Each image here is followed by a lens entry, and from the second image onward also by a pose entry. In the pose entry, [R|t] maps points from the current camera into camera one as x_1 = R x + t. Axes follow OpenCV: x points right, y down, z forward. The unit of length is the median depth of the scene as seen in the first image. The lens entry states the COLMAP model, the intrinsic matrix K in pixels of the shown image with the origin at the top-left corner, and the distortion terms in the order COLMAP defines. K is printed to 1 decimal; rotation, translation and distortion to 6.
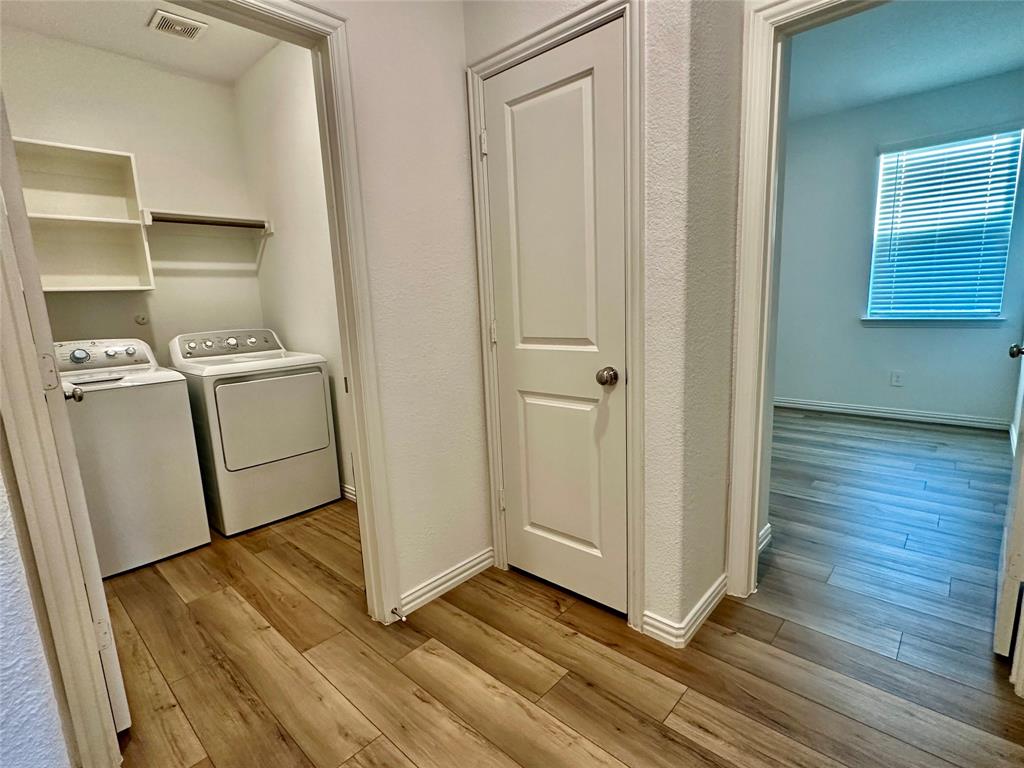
lens RADIAL K [[497.3, 0, 515.9], [0, 497.3, 386.7], [0, 0, 1]] dist [0.000053, 0.000203]
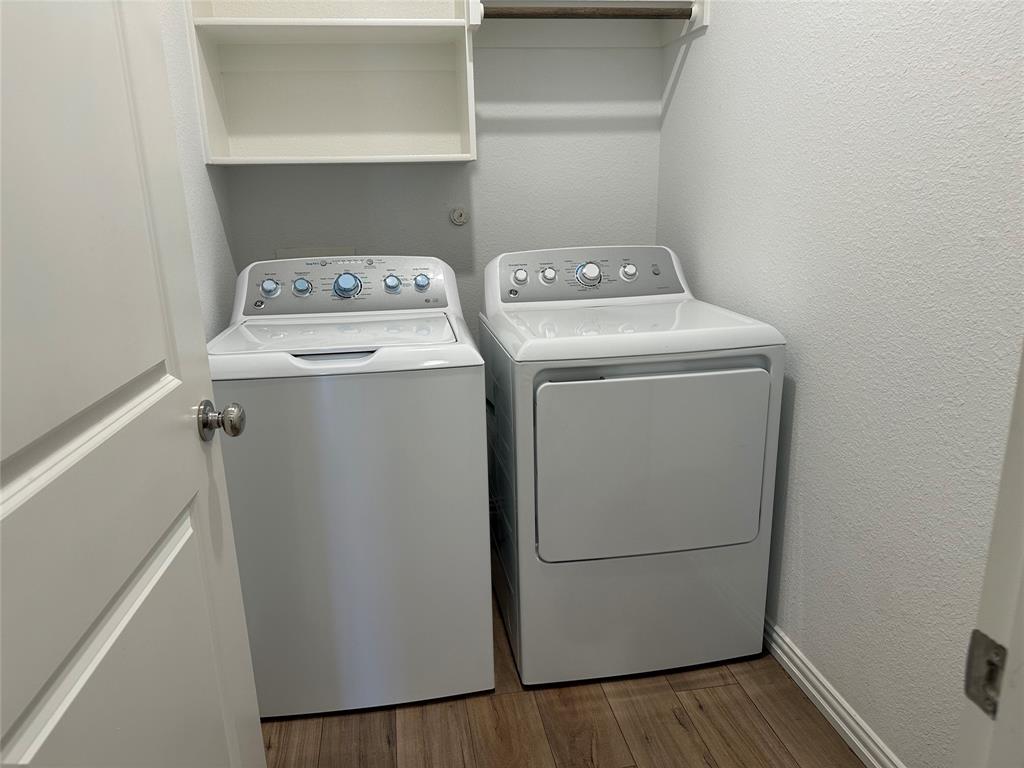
lens RADIAL K [[723.8, 0, 509.4], [0, 723.8, 385.7], [0, 0, 1]] dist [0.043871, -0.038757]
pose [[0.783703, 0.182539, -0.593708, -0.205564], [-0.111332, 0.981644, 0.154852, -0.085603], [0.611077, -0.055259, 0.789640, 0.409559]]
